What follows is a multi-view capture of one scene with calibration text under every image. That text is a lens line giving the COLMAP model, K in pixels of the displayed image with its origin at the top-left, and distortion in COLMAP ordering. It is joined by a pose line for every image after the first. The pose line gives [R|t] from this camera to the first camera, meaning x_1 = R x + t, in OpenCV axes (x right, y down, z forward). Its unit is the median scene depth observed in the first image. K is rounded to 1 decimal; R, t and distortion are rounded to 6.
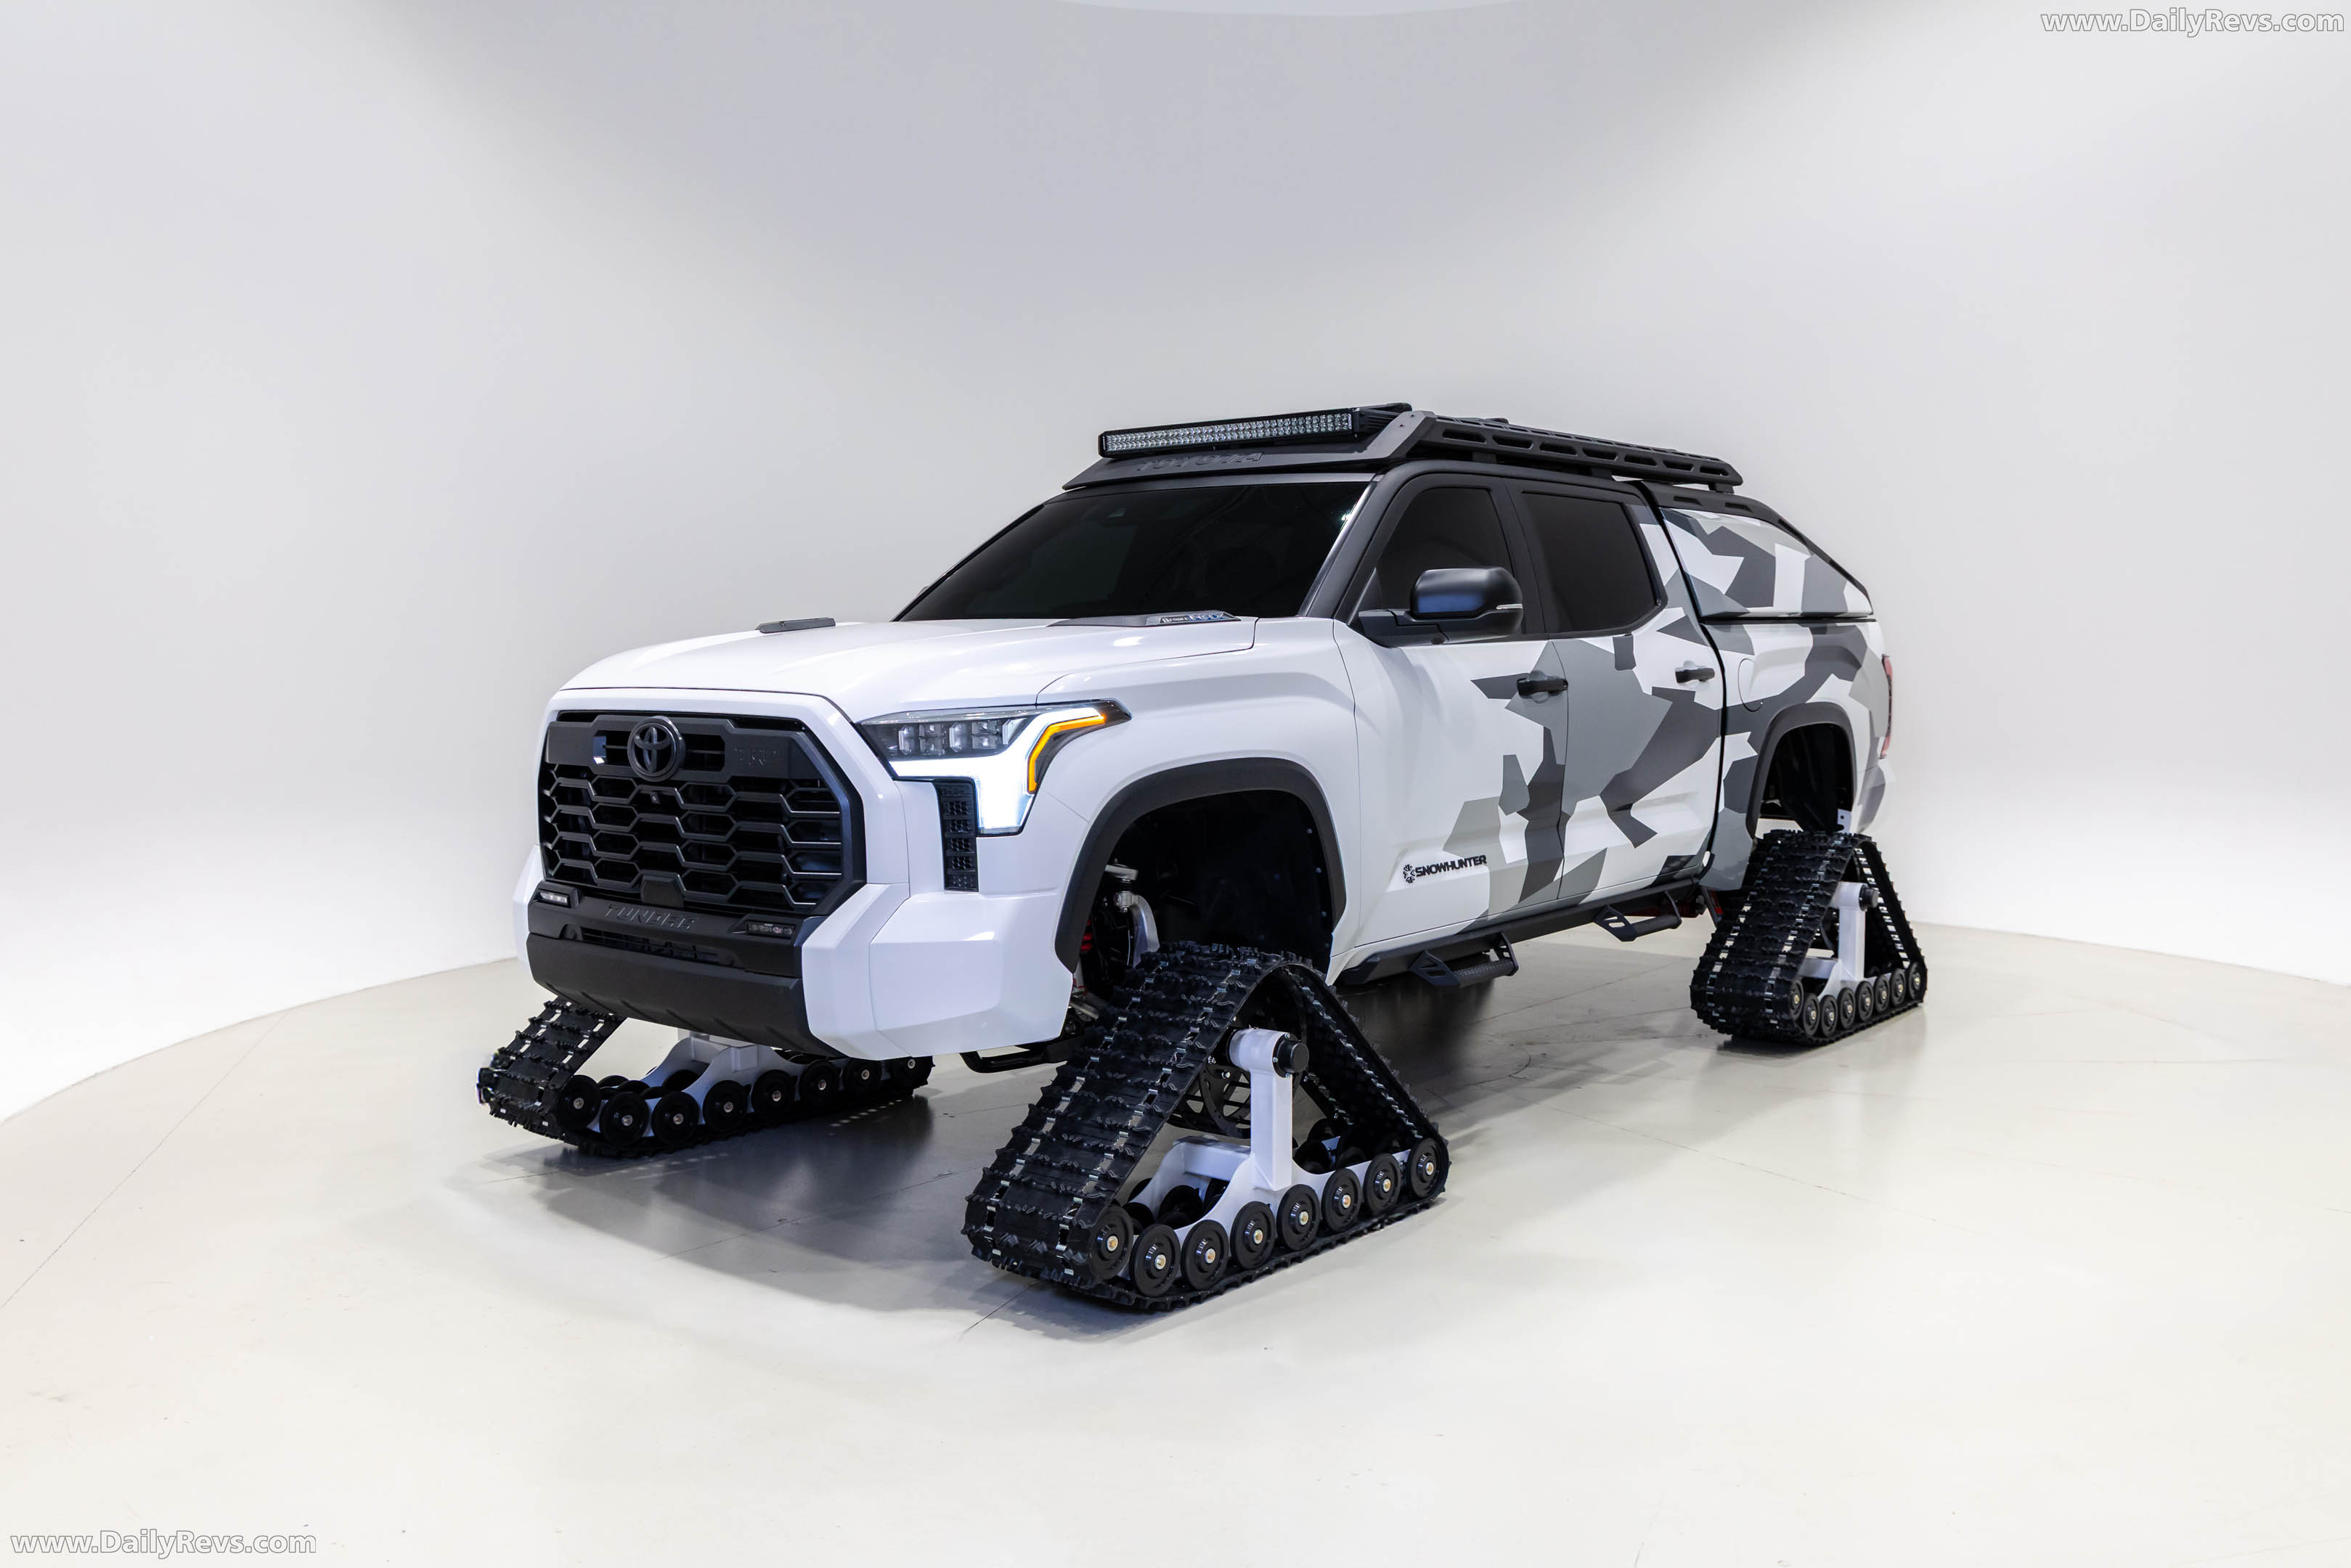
lens RADIAL K [[1925.5, 0, 1175.5], [0, 1925.5, 784.0], [0, 0, 1]] dist [0.005144, 0.000736]
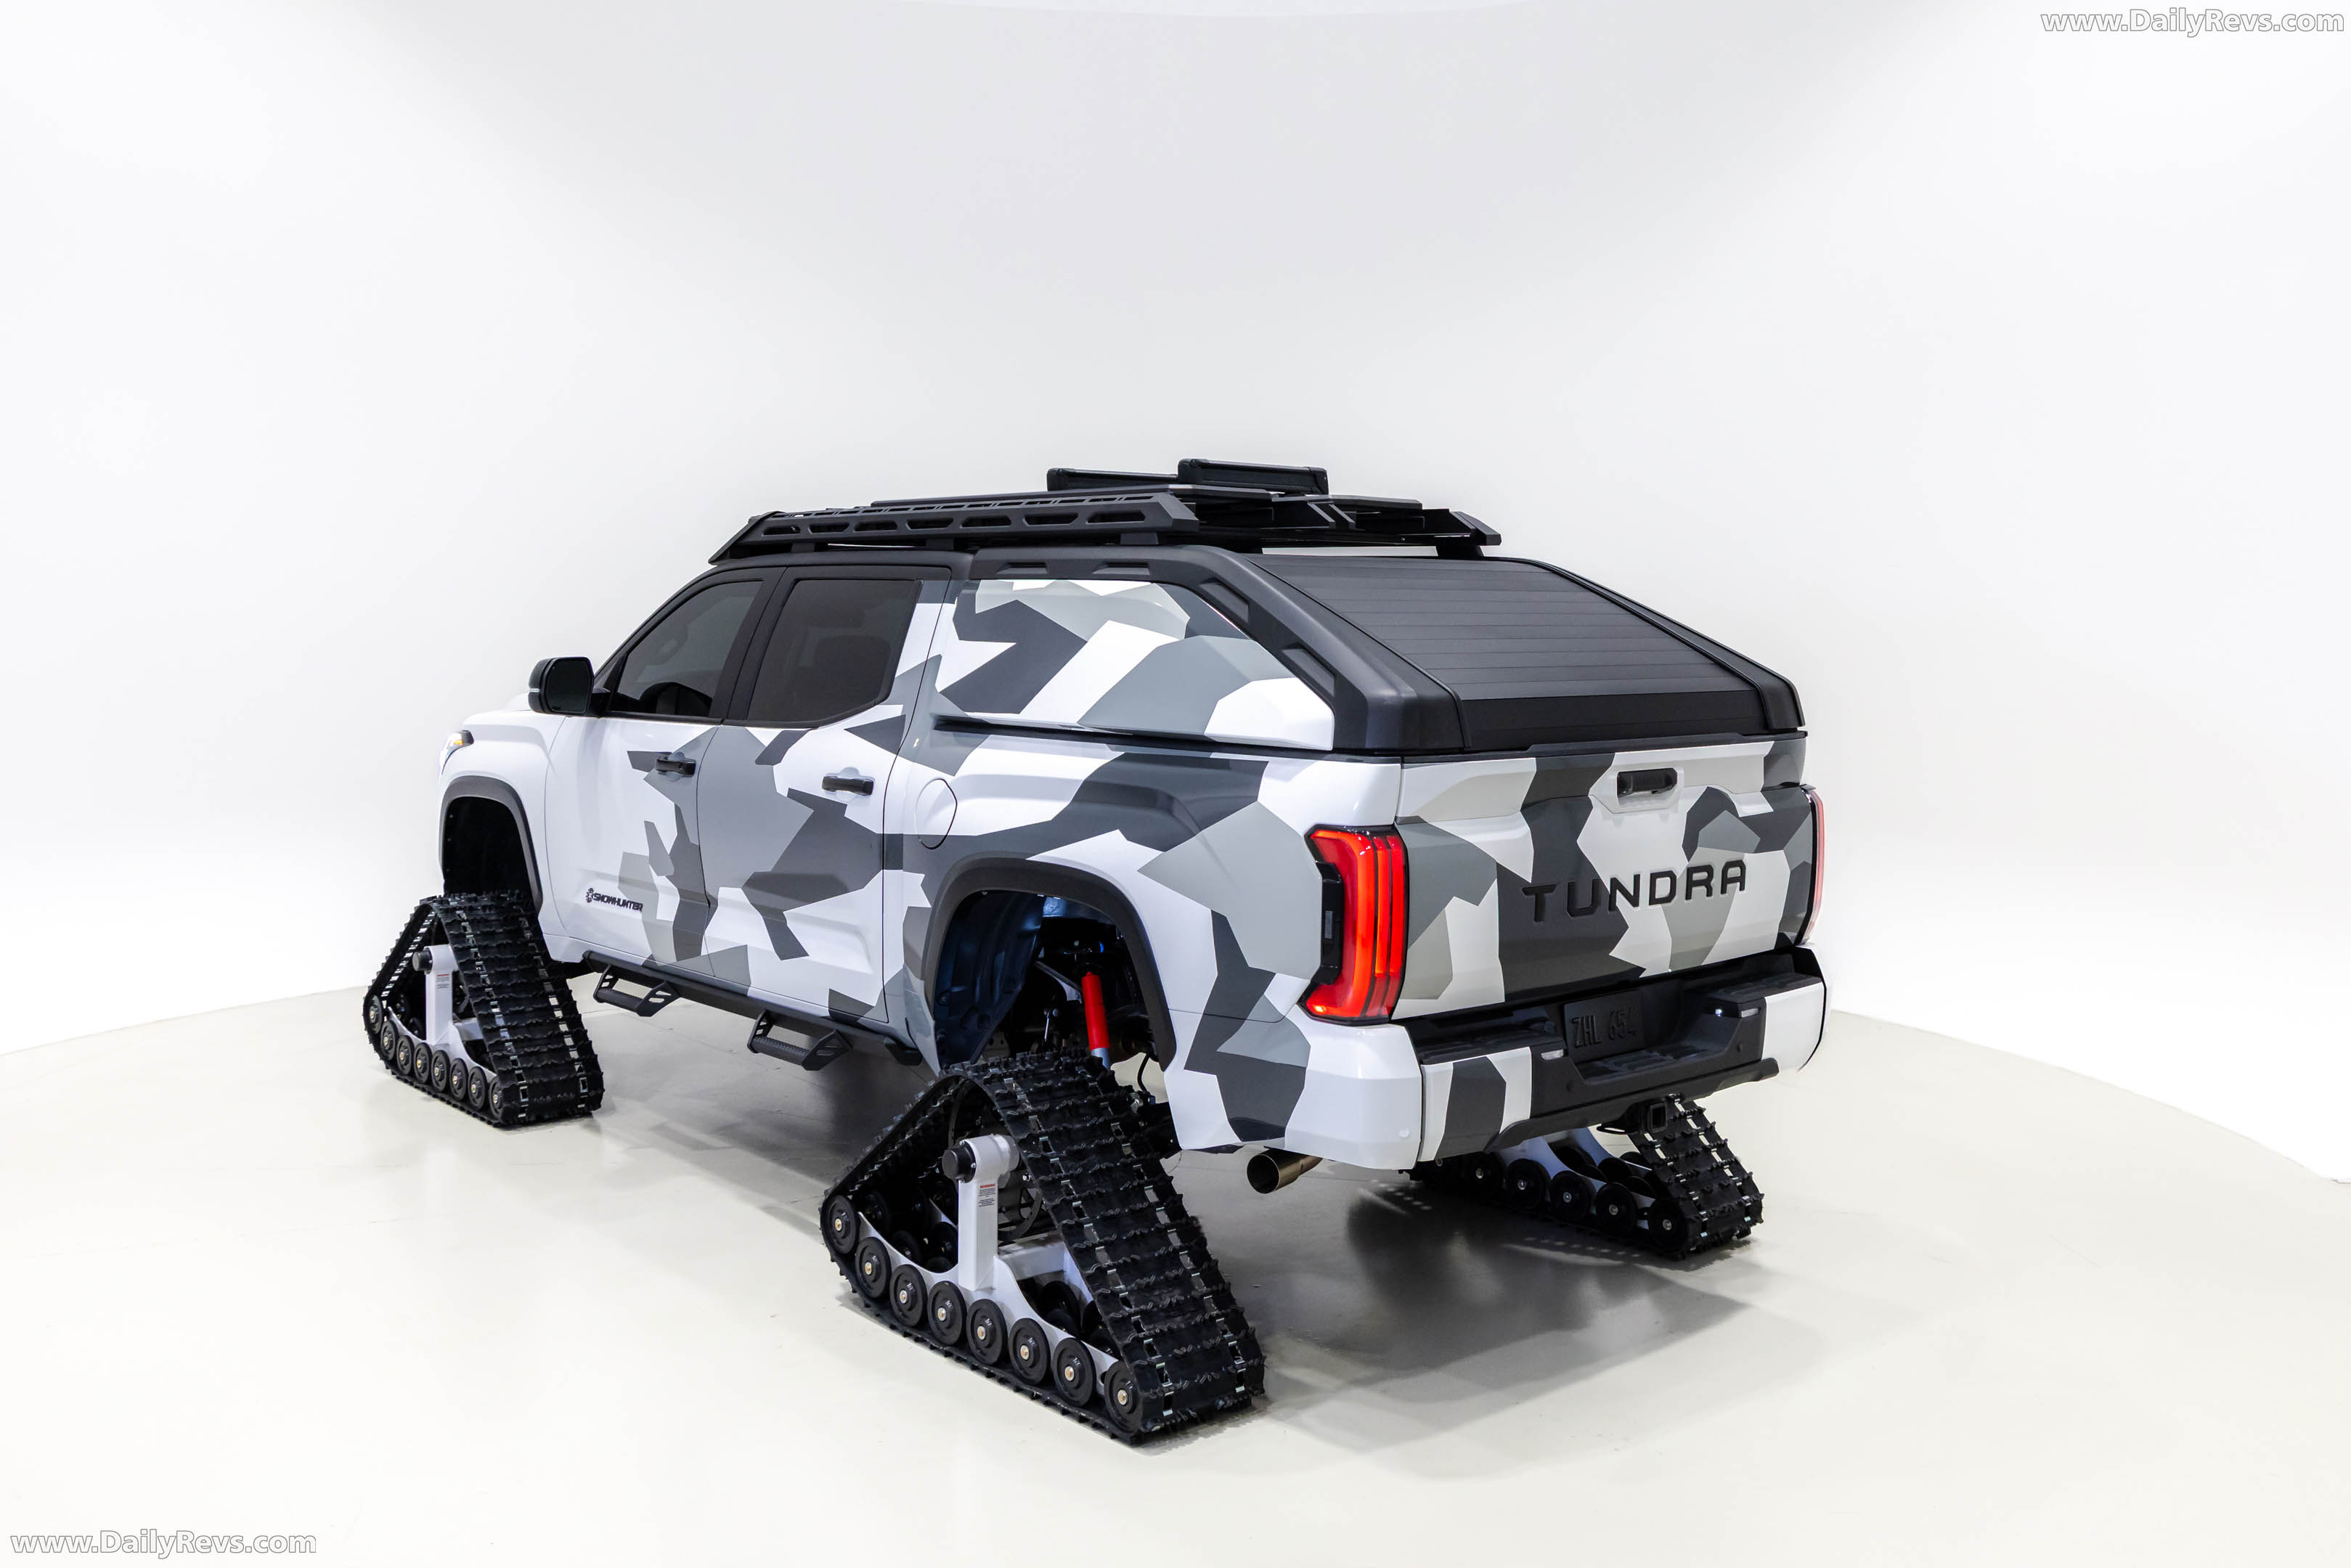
lens RADIAL K [[2072.9, 0, 1175.5], [0, 2072.9, 784.0], [0, 0, 1]] dist [0.005720, 0.000157]
pose [[-0.167071, 0.080991, -0.982613, 1.266580], [-0.090427, 0.991161, 0.097070, -0.176335], [0.981789, 0.105072, -0.158270, 1.435699]]
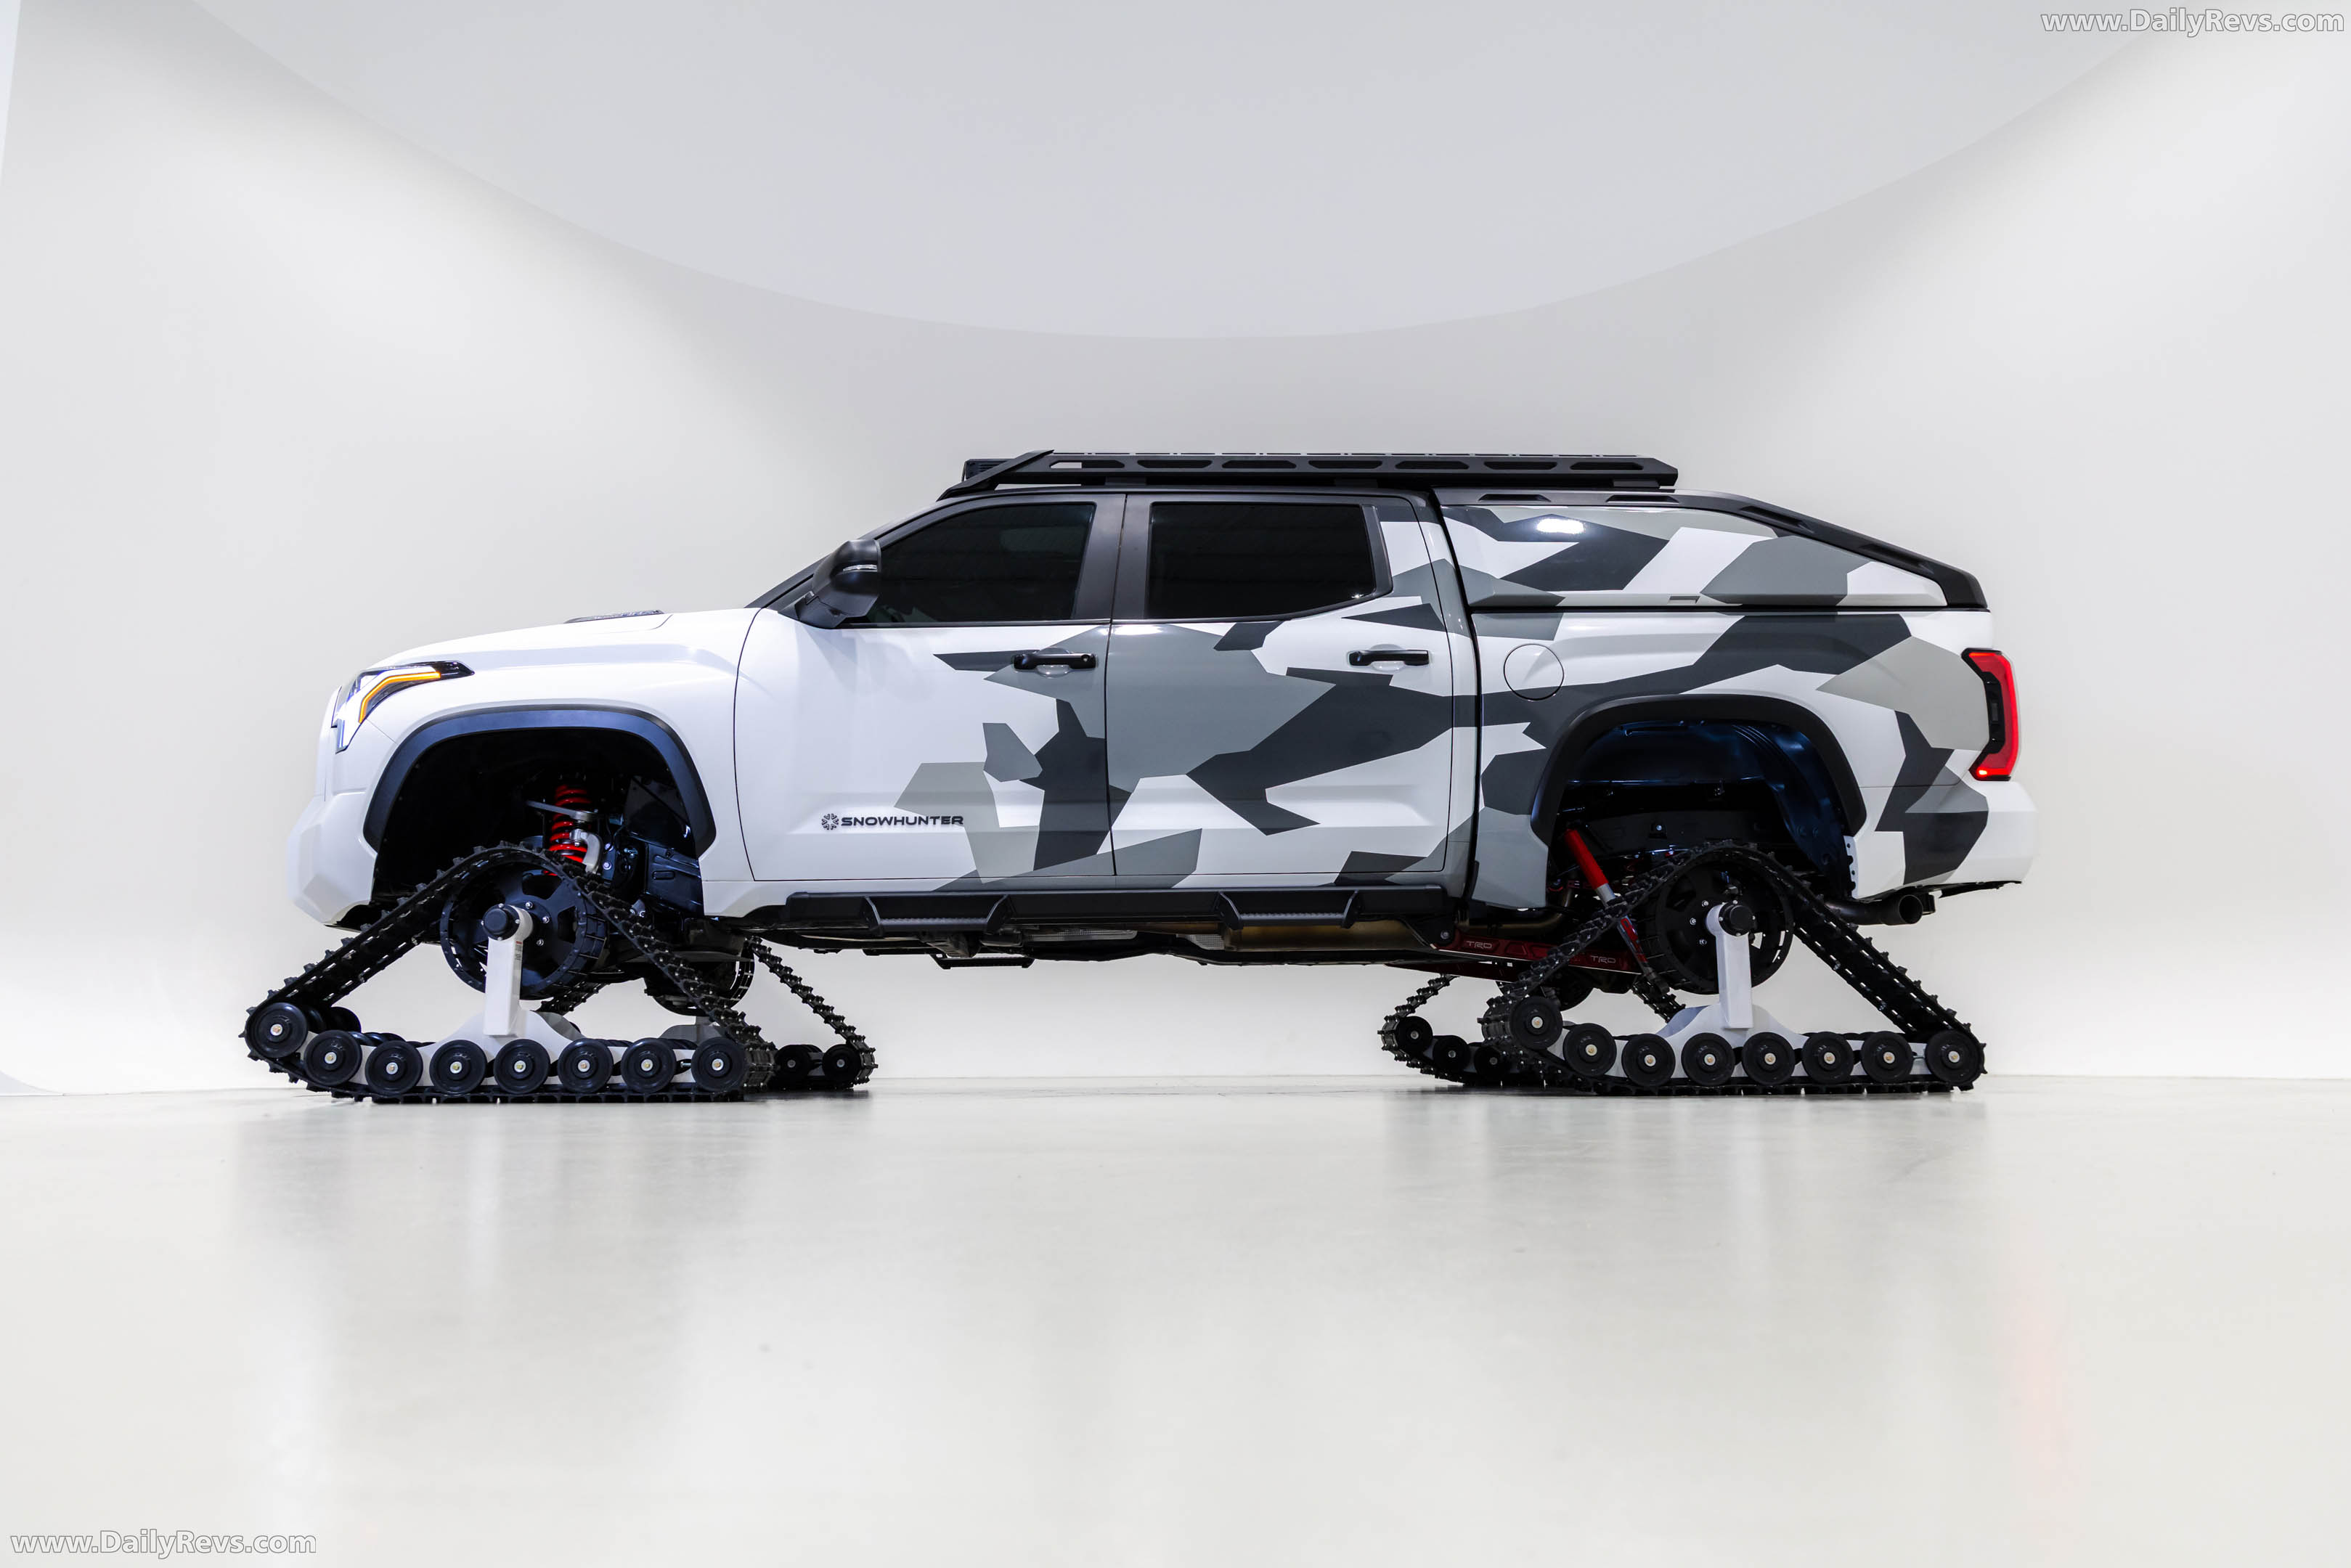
lens RADIAL K [[1604.6, 0, 1175.5], [0, 1604.6, 784.0], [0, 0, 1]] dist [-0.000771, -0.001864]
pose [[0.672104, -0.123592, -0.730069, 0.842638], [-0.052138, 0.975625, -0.213161, 0.191577], [0.738618, 0.181331, 0.649278, 0.488698]]
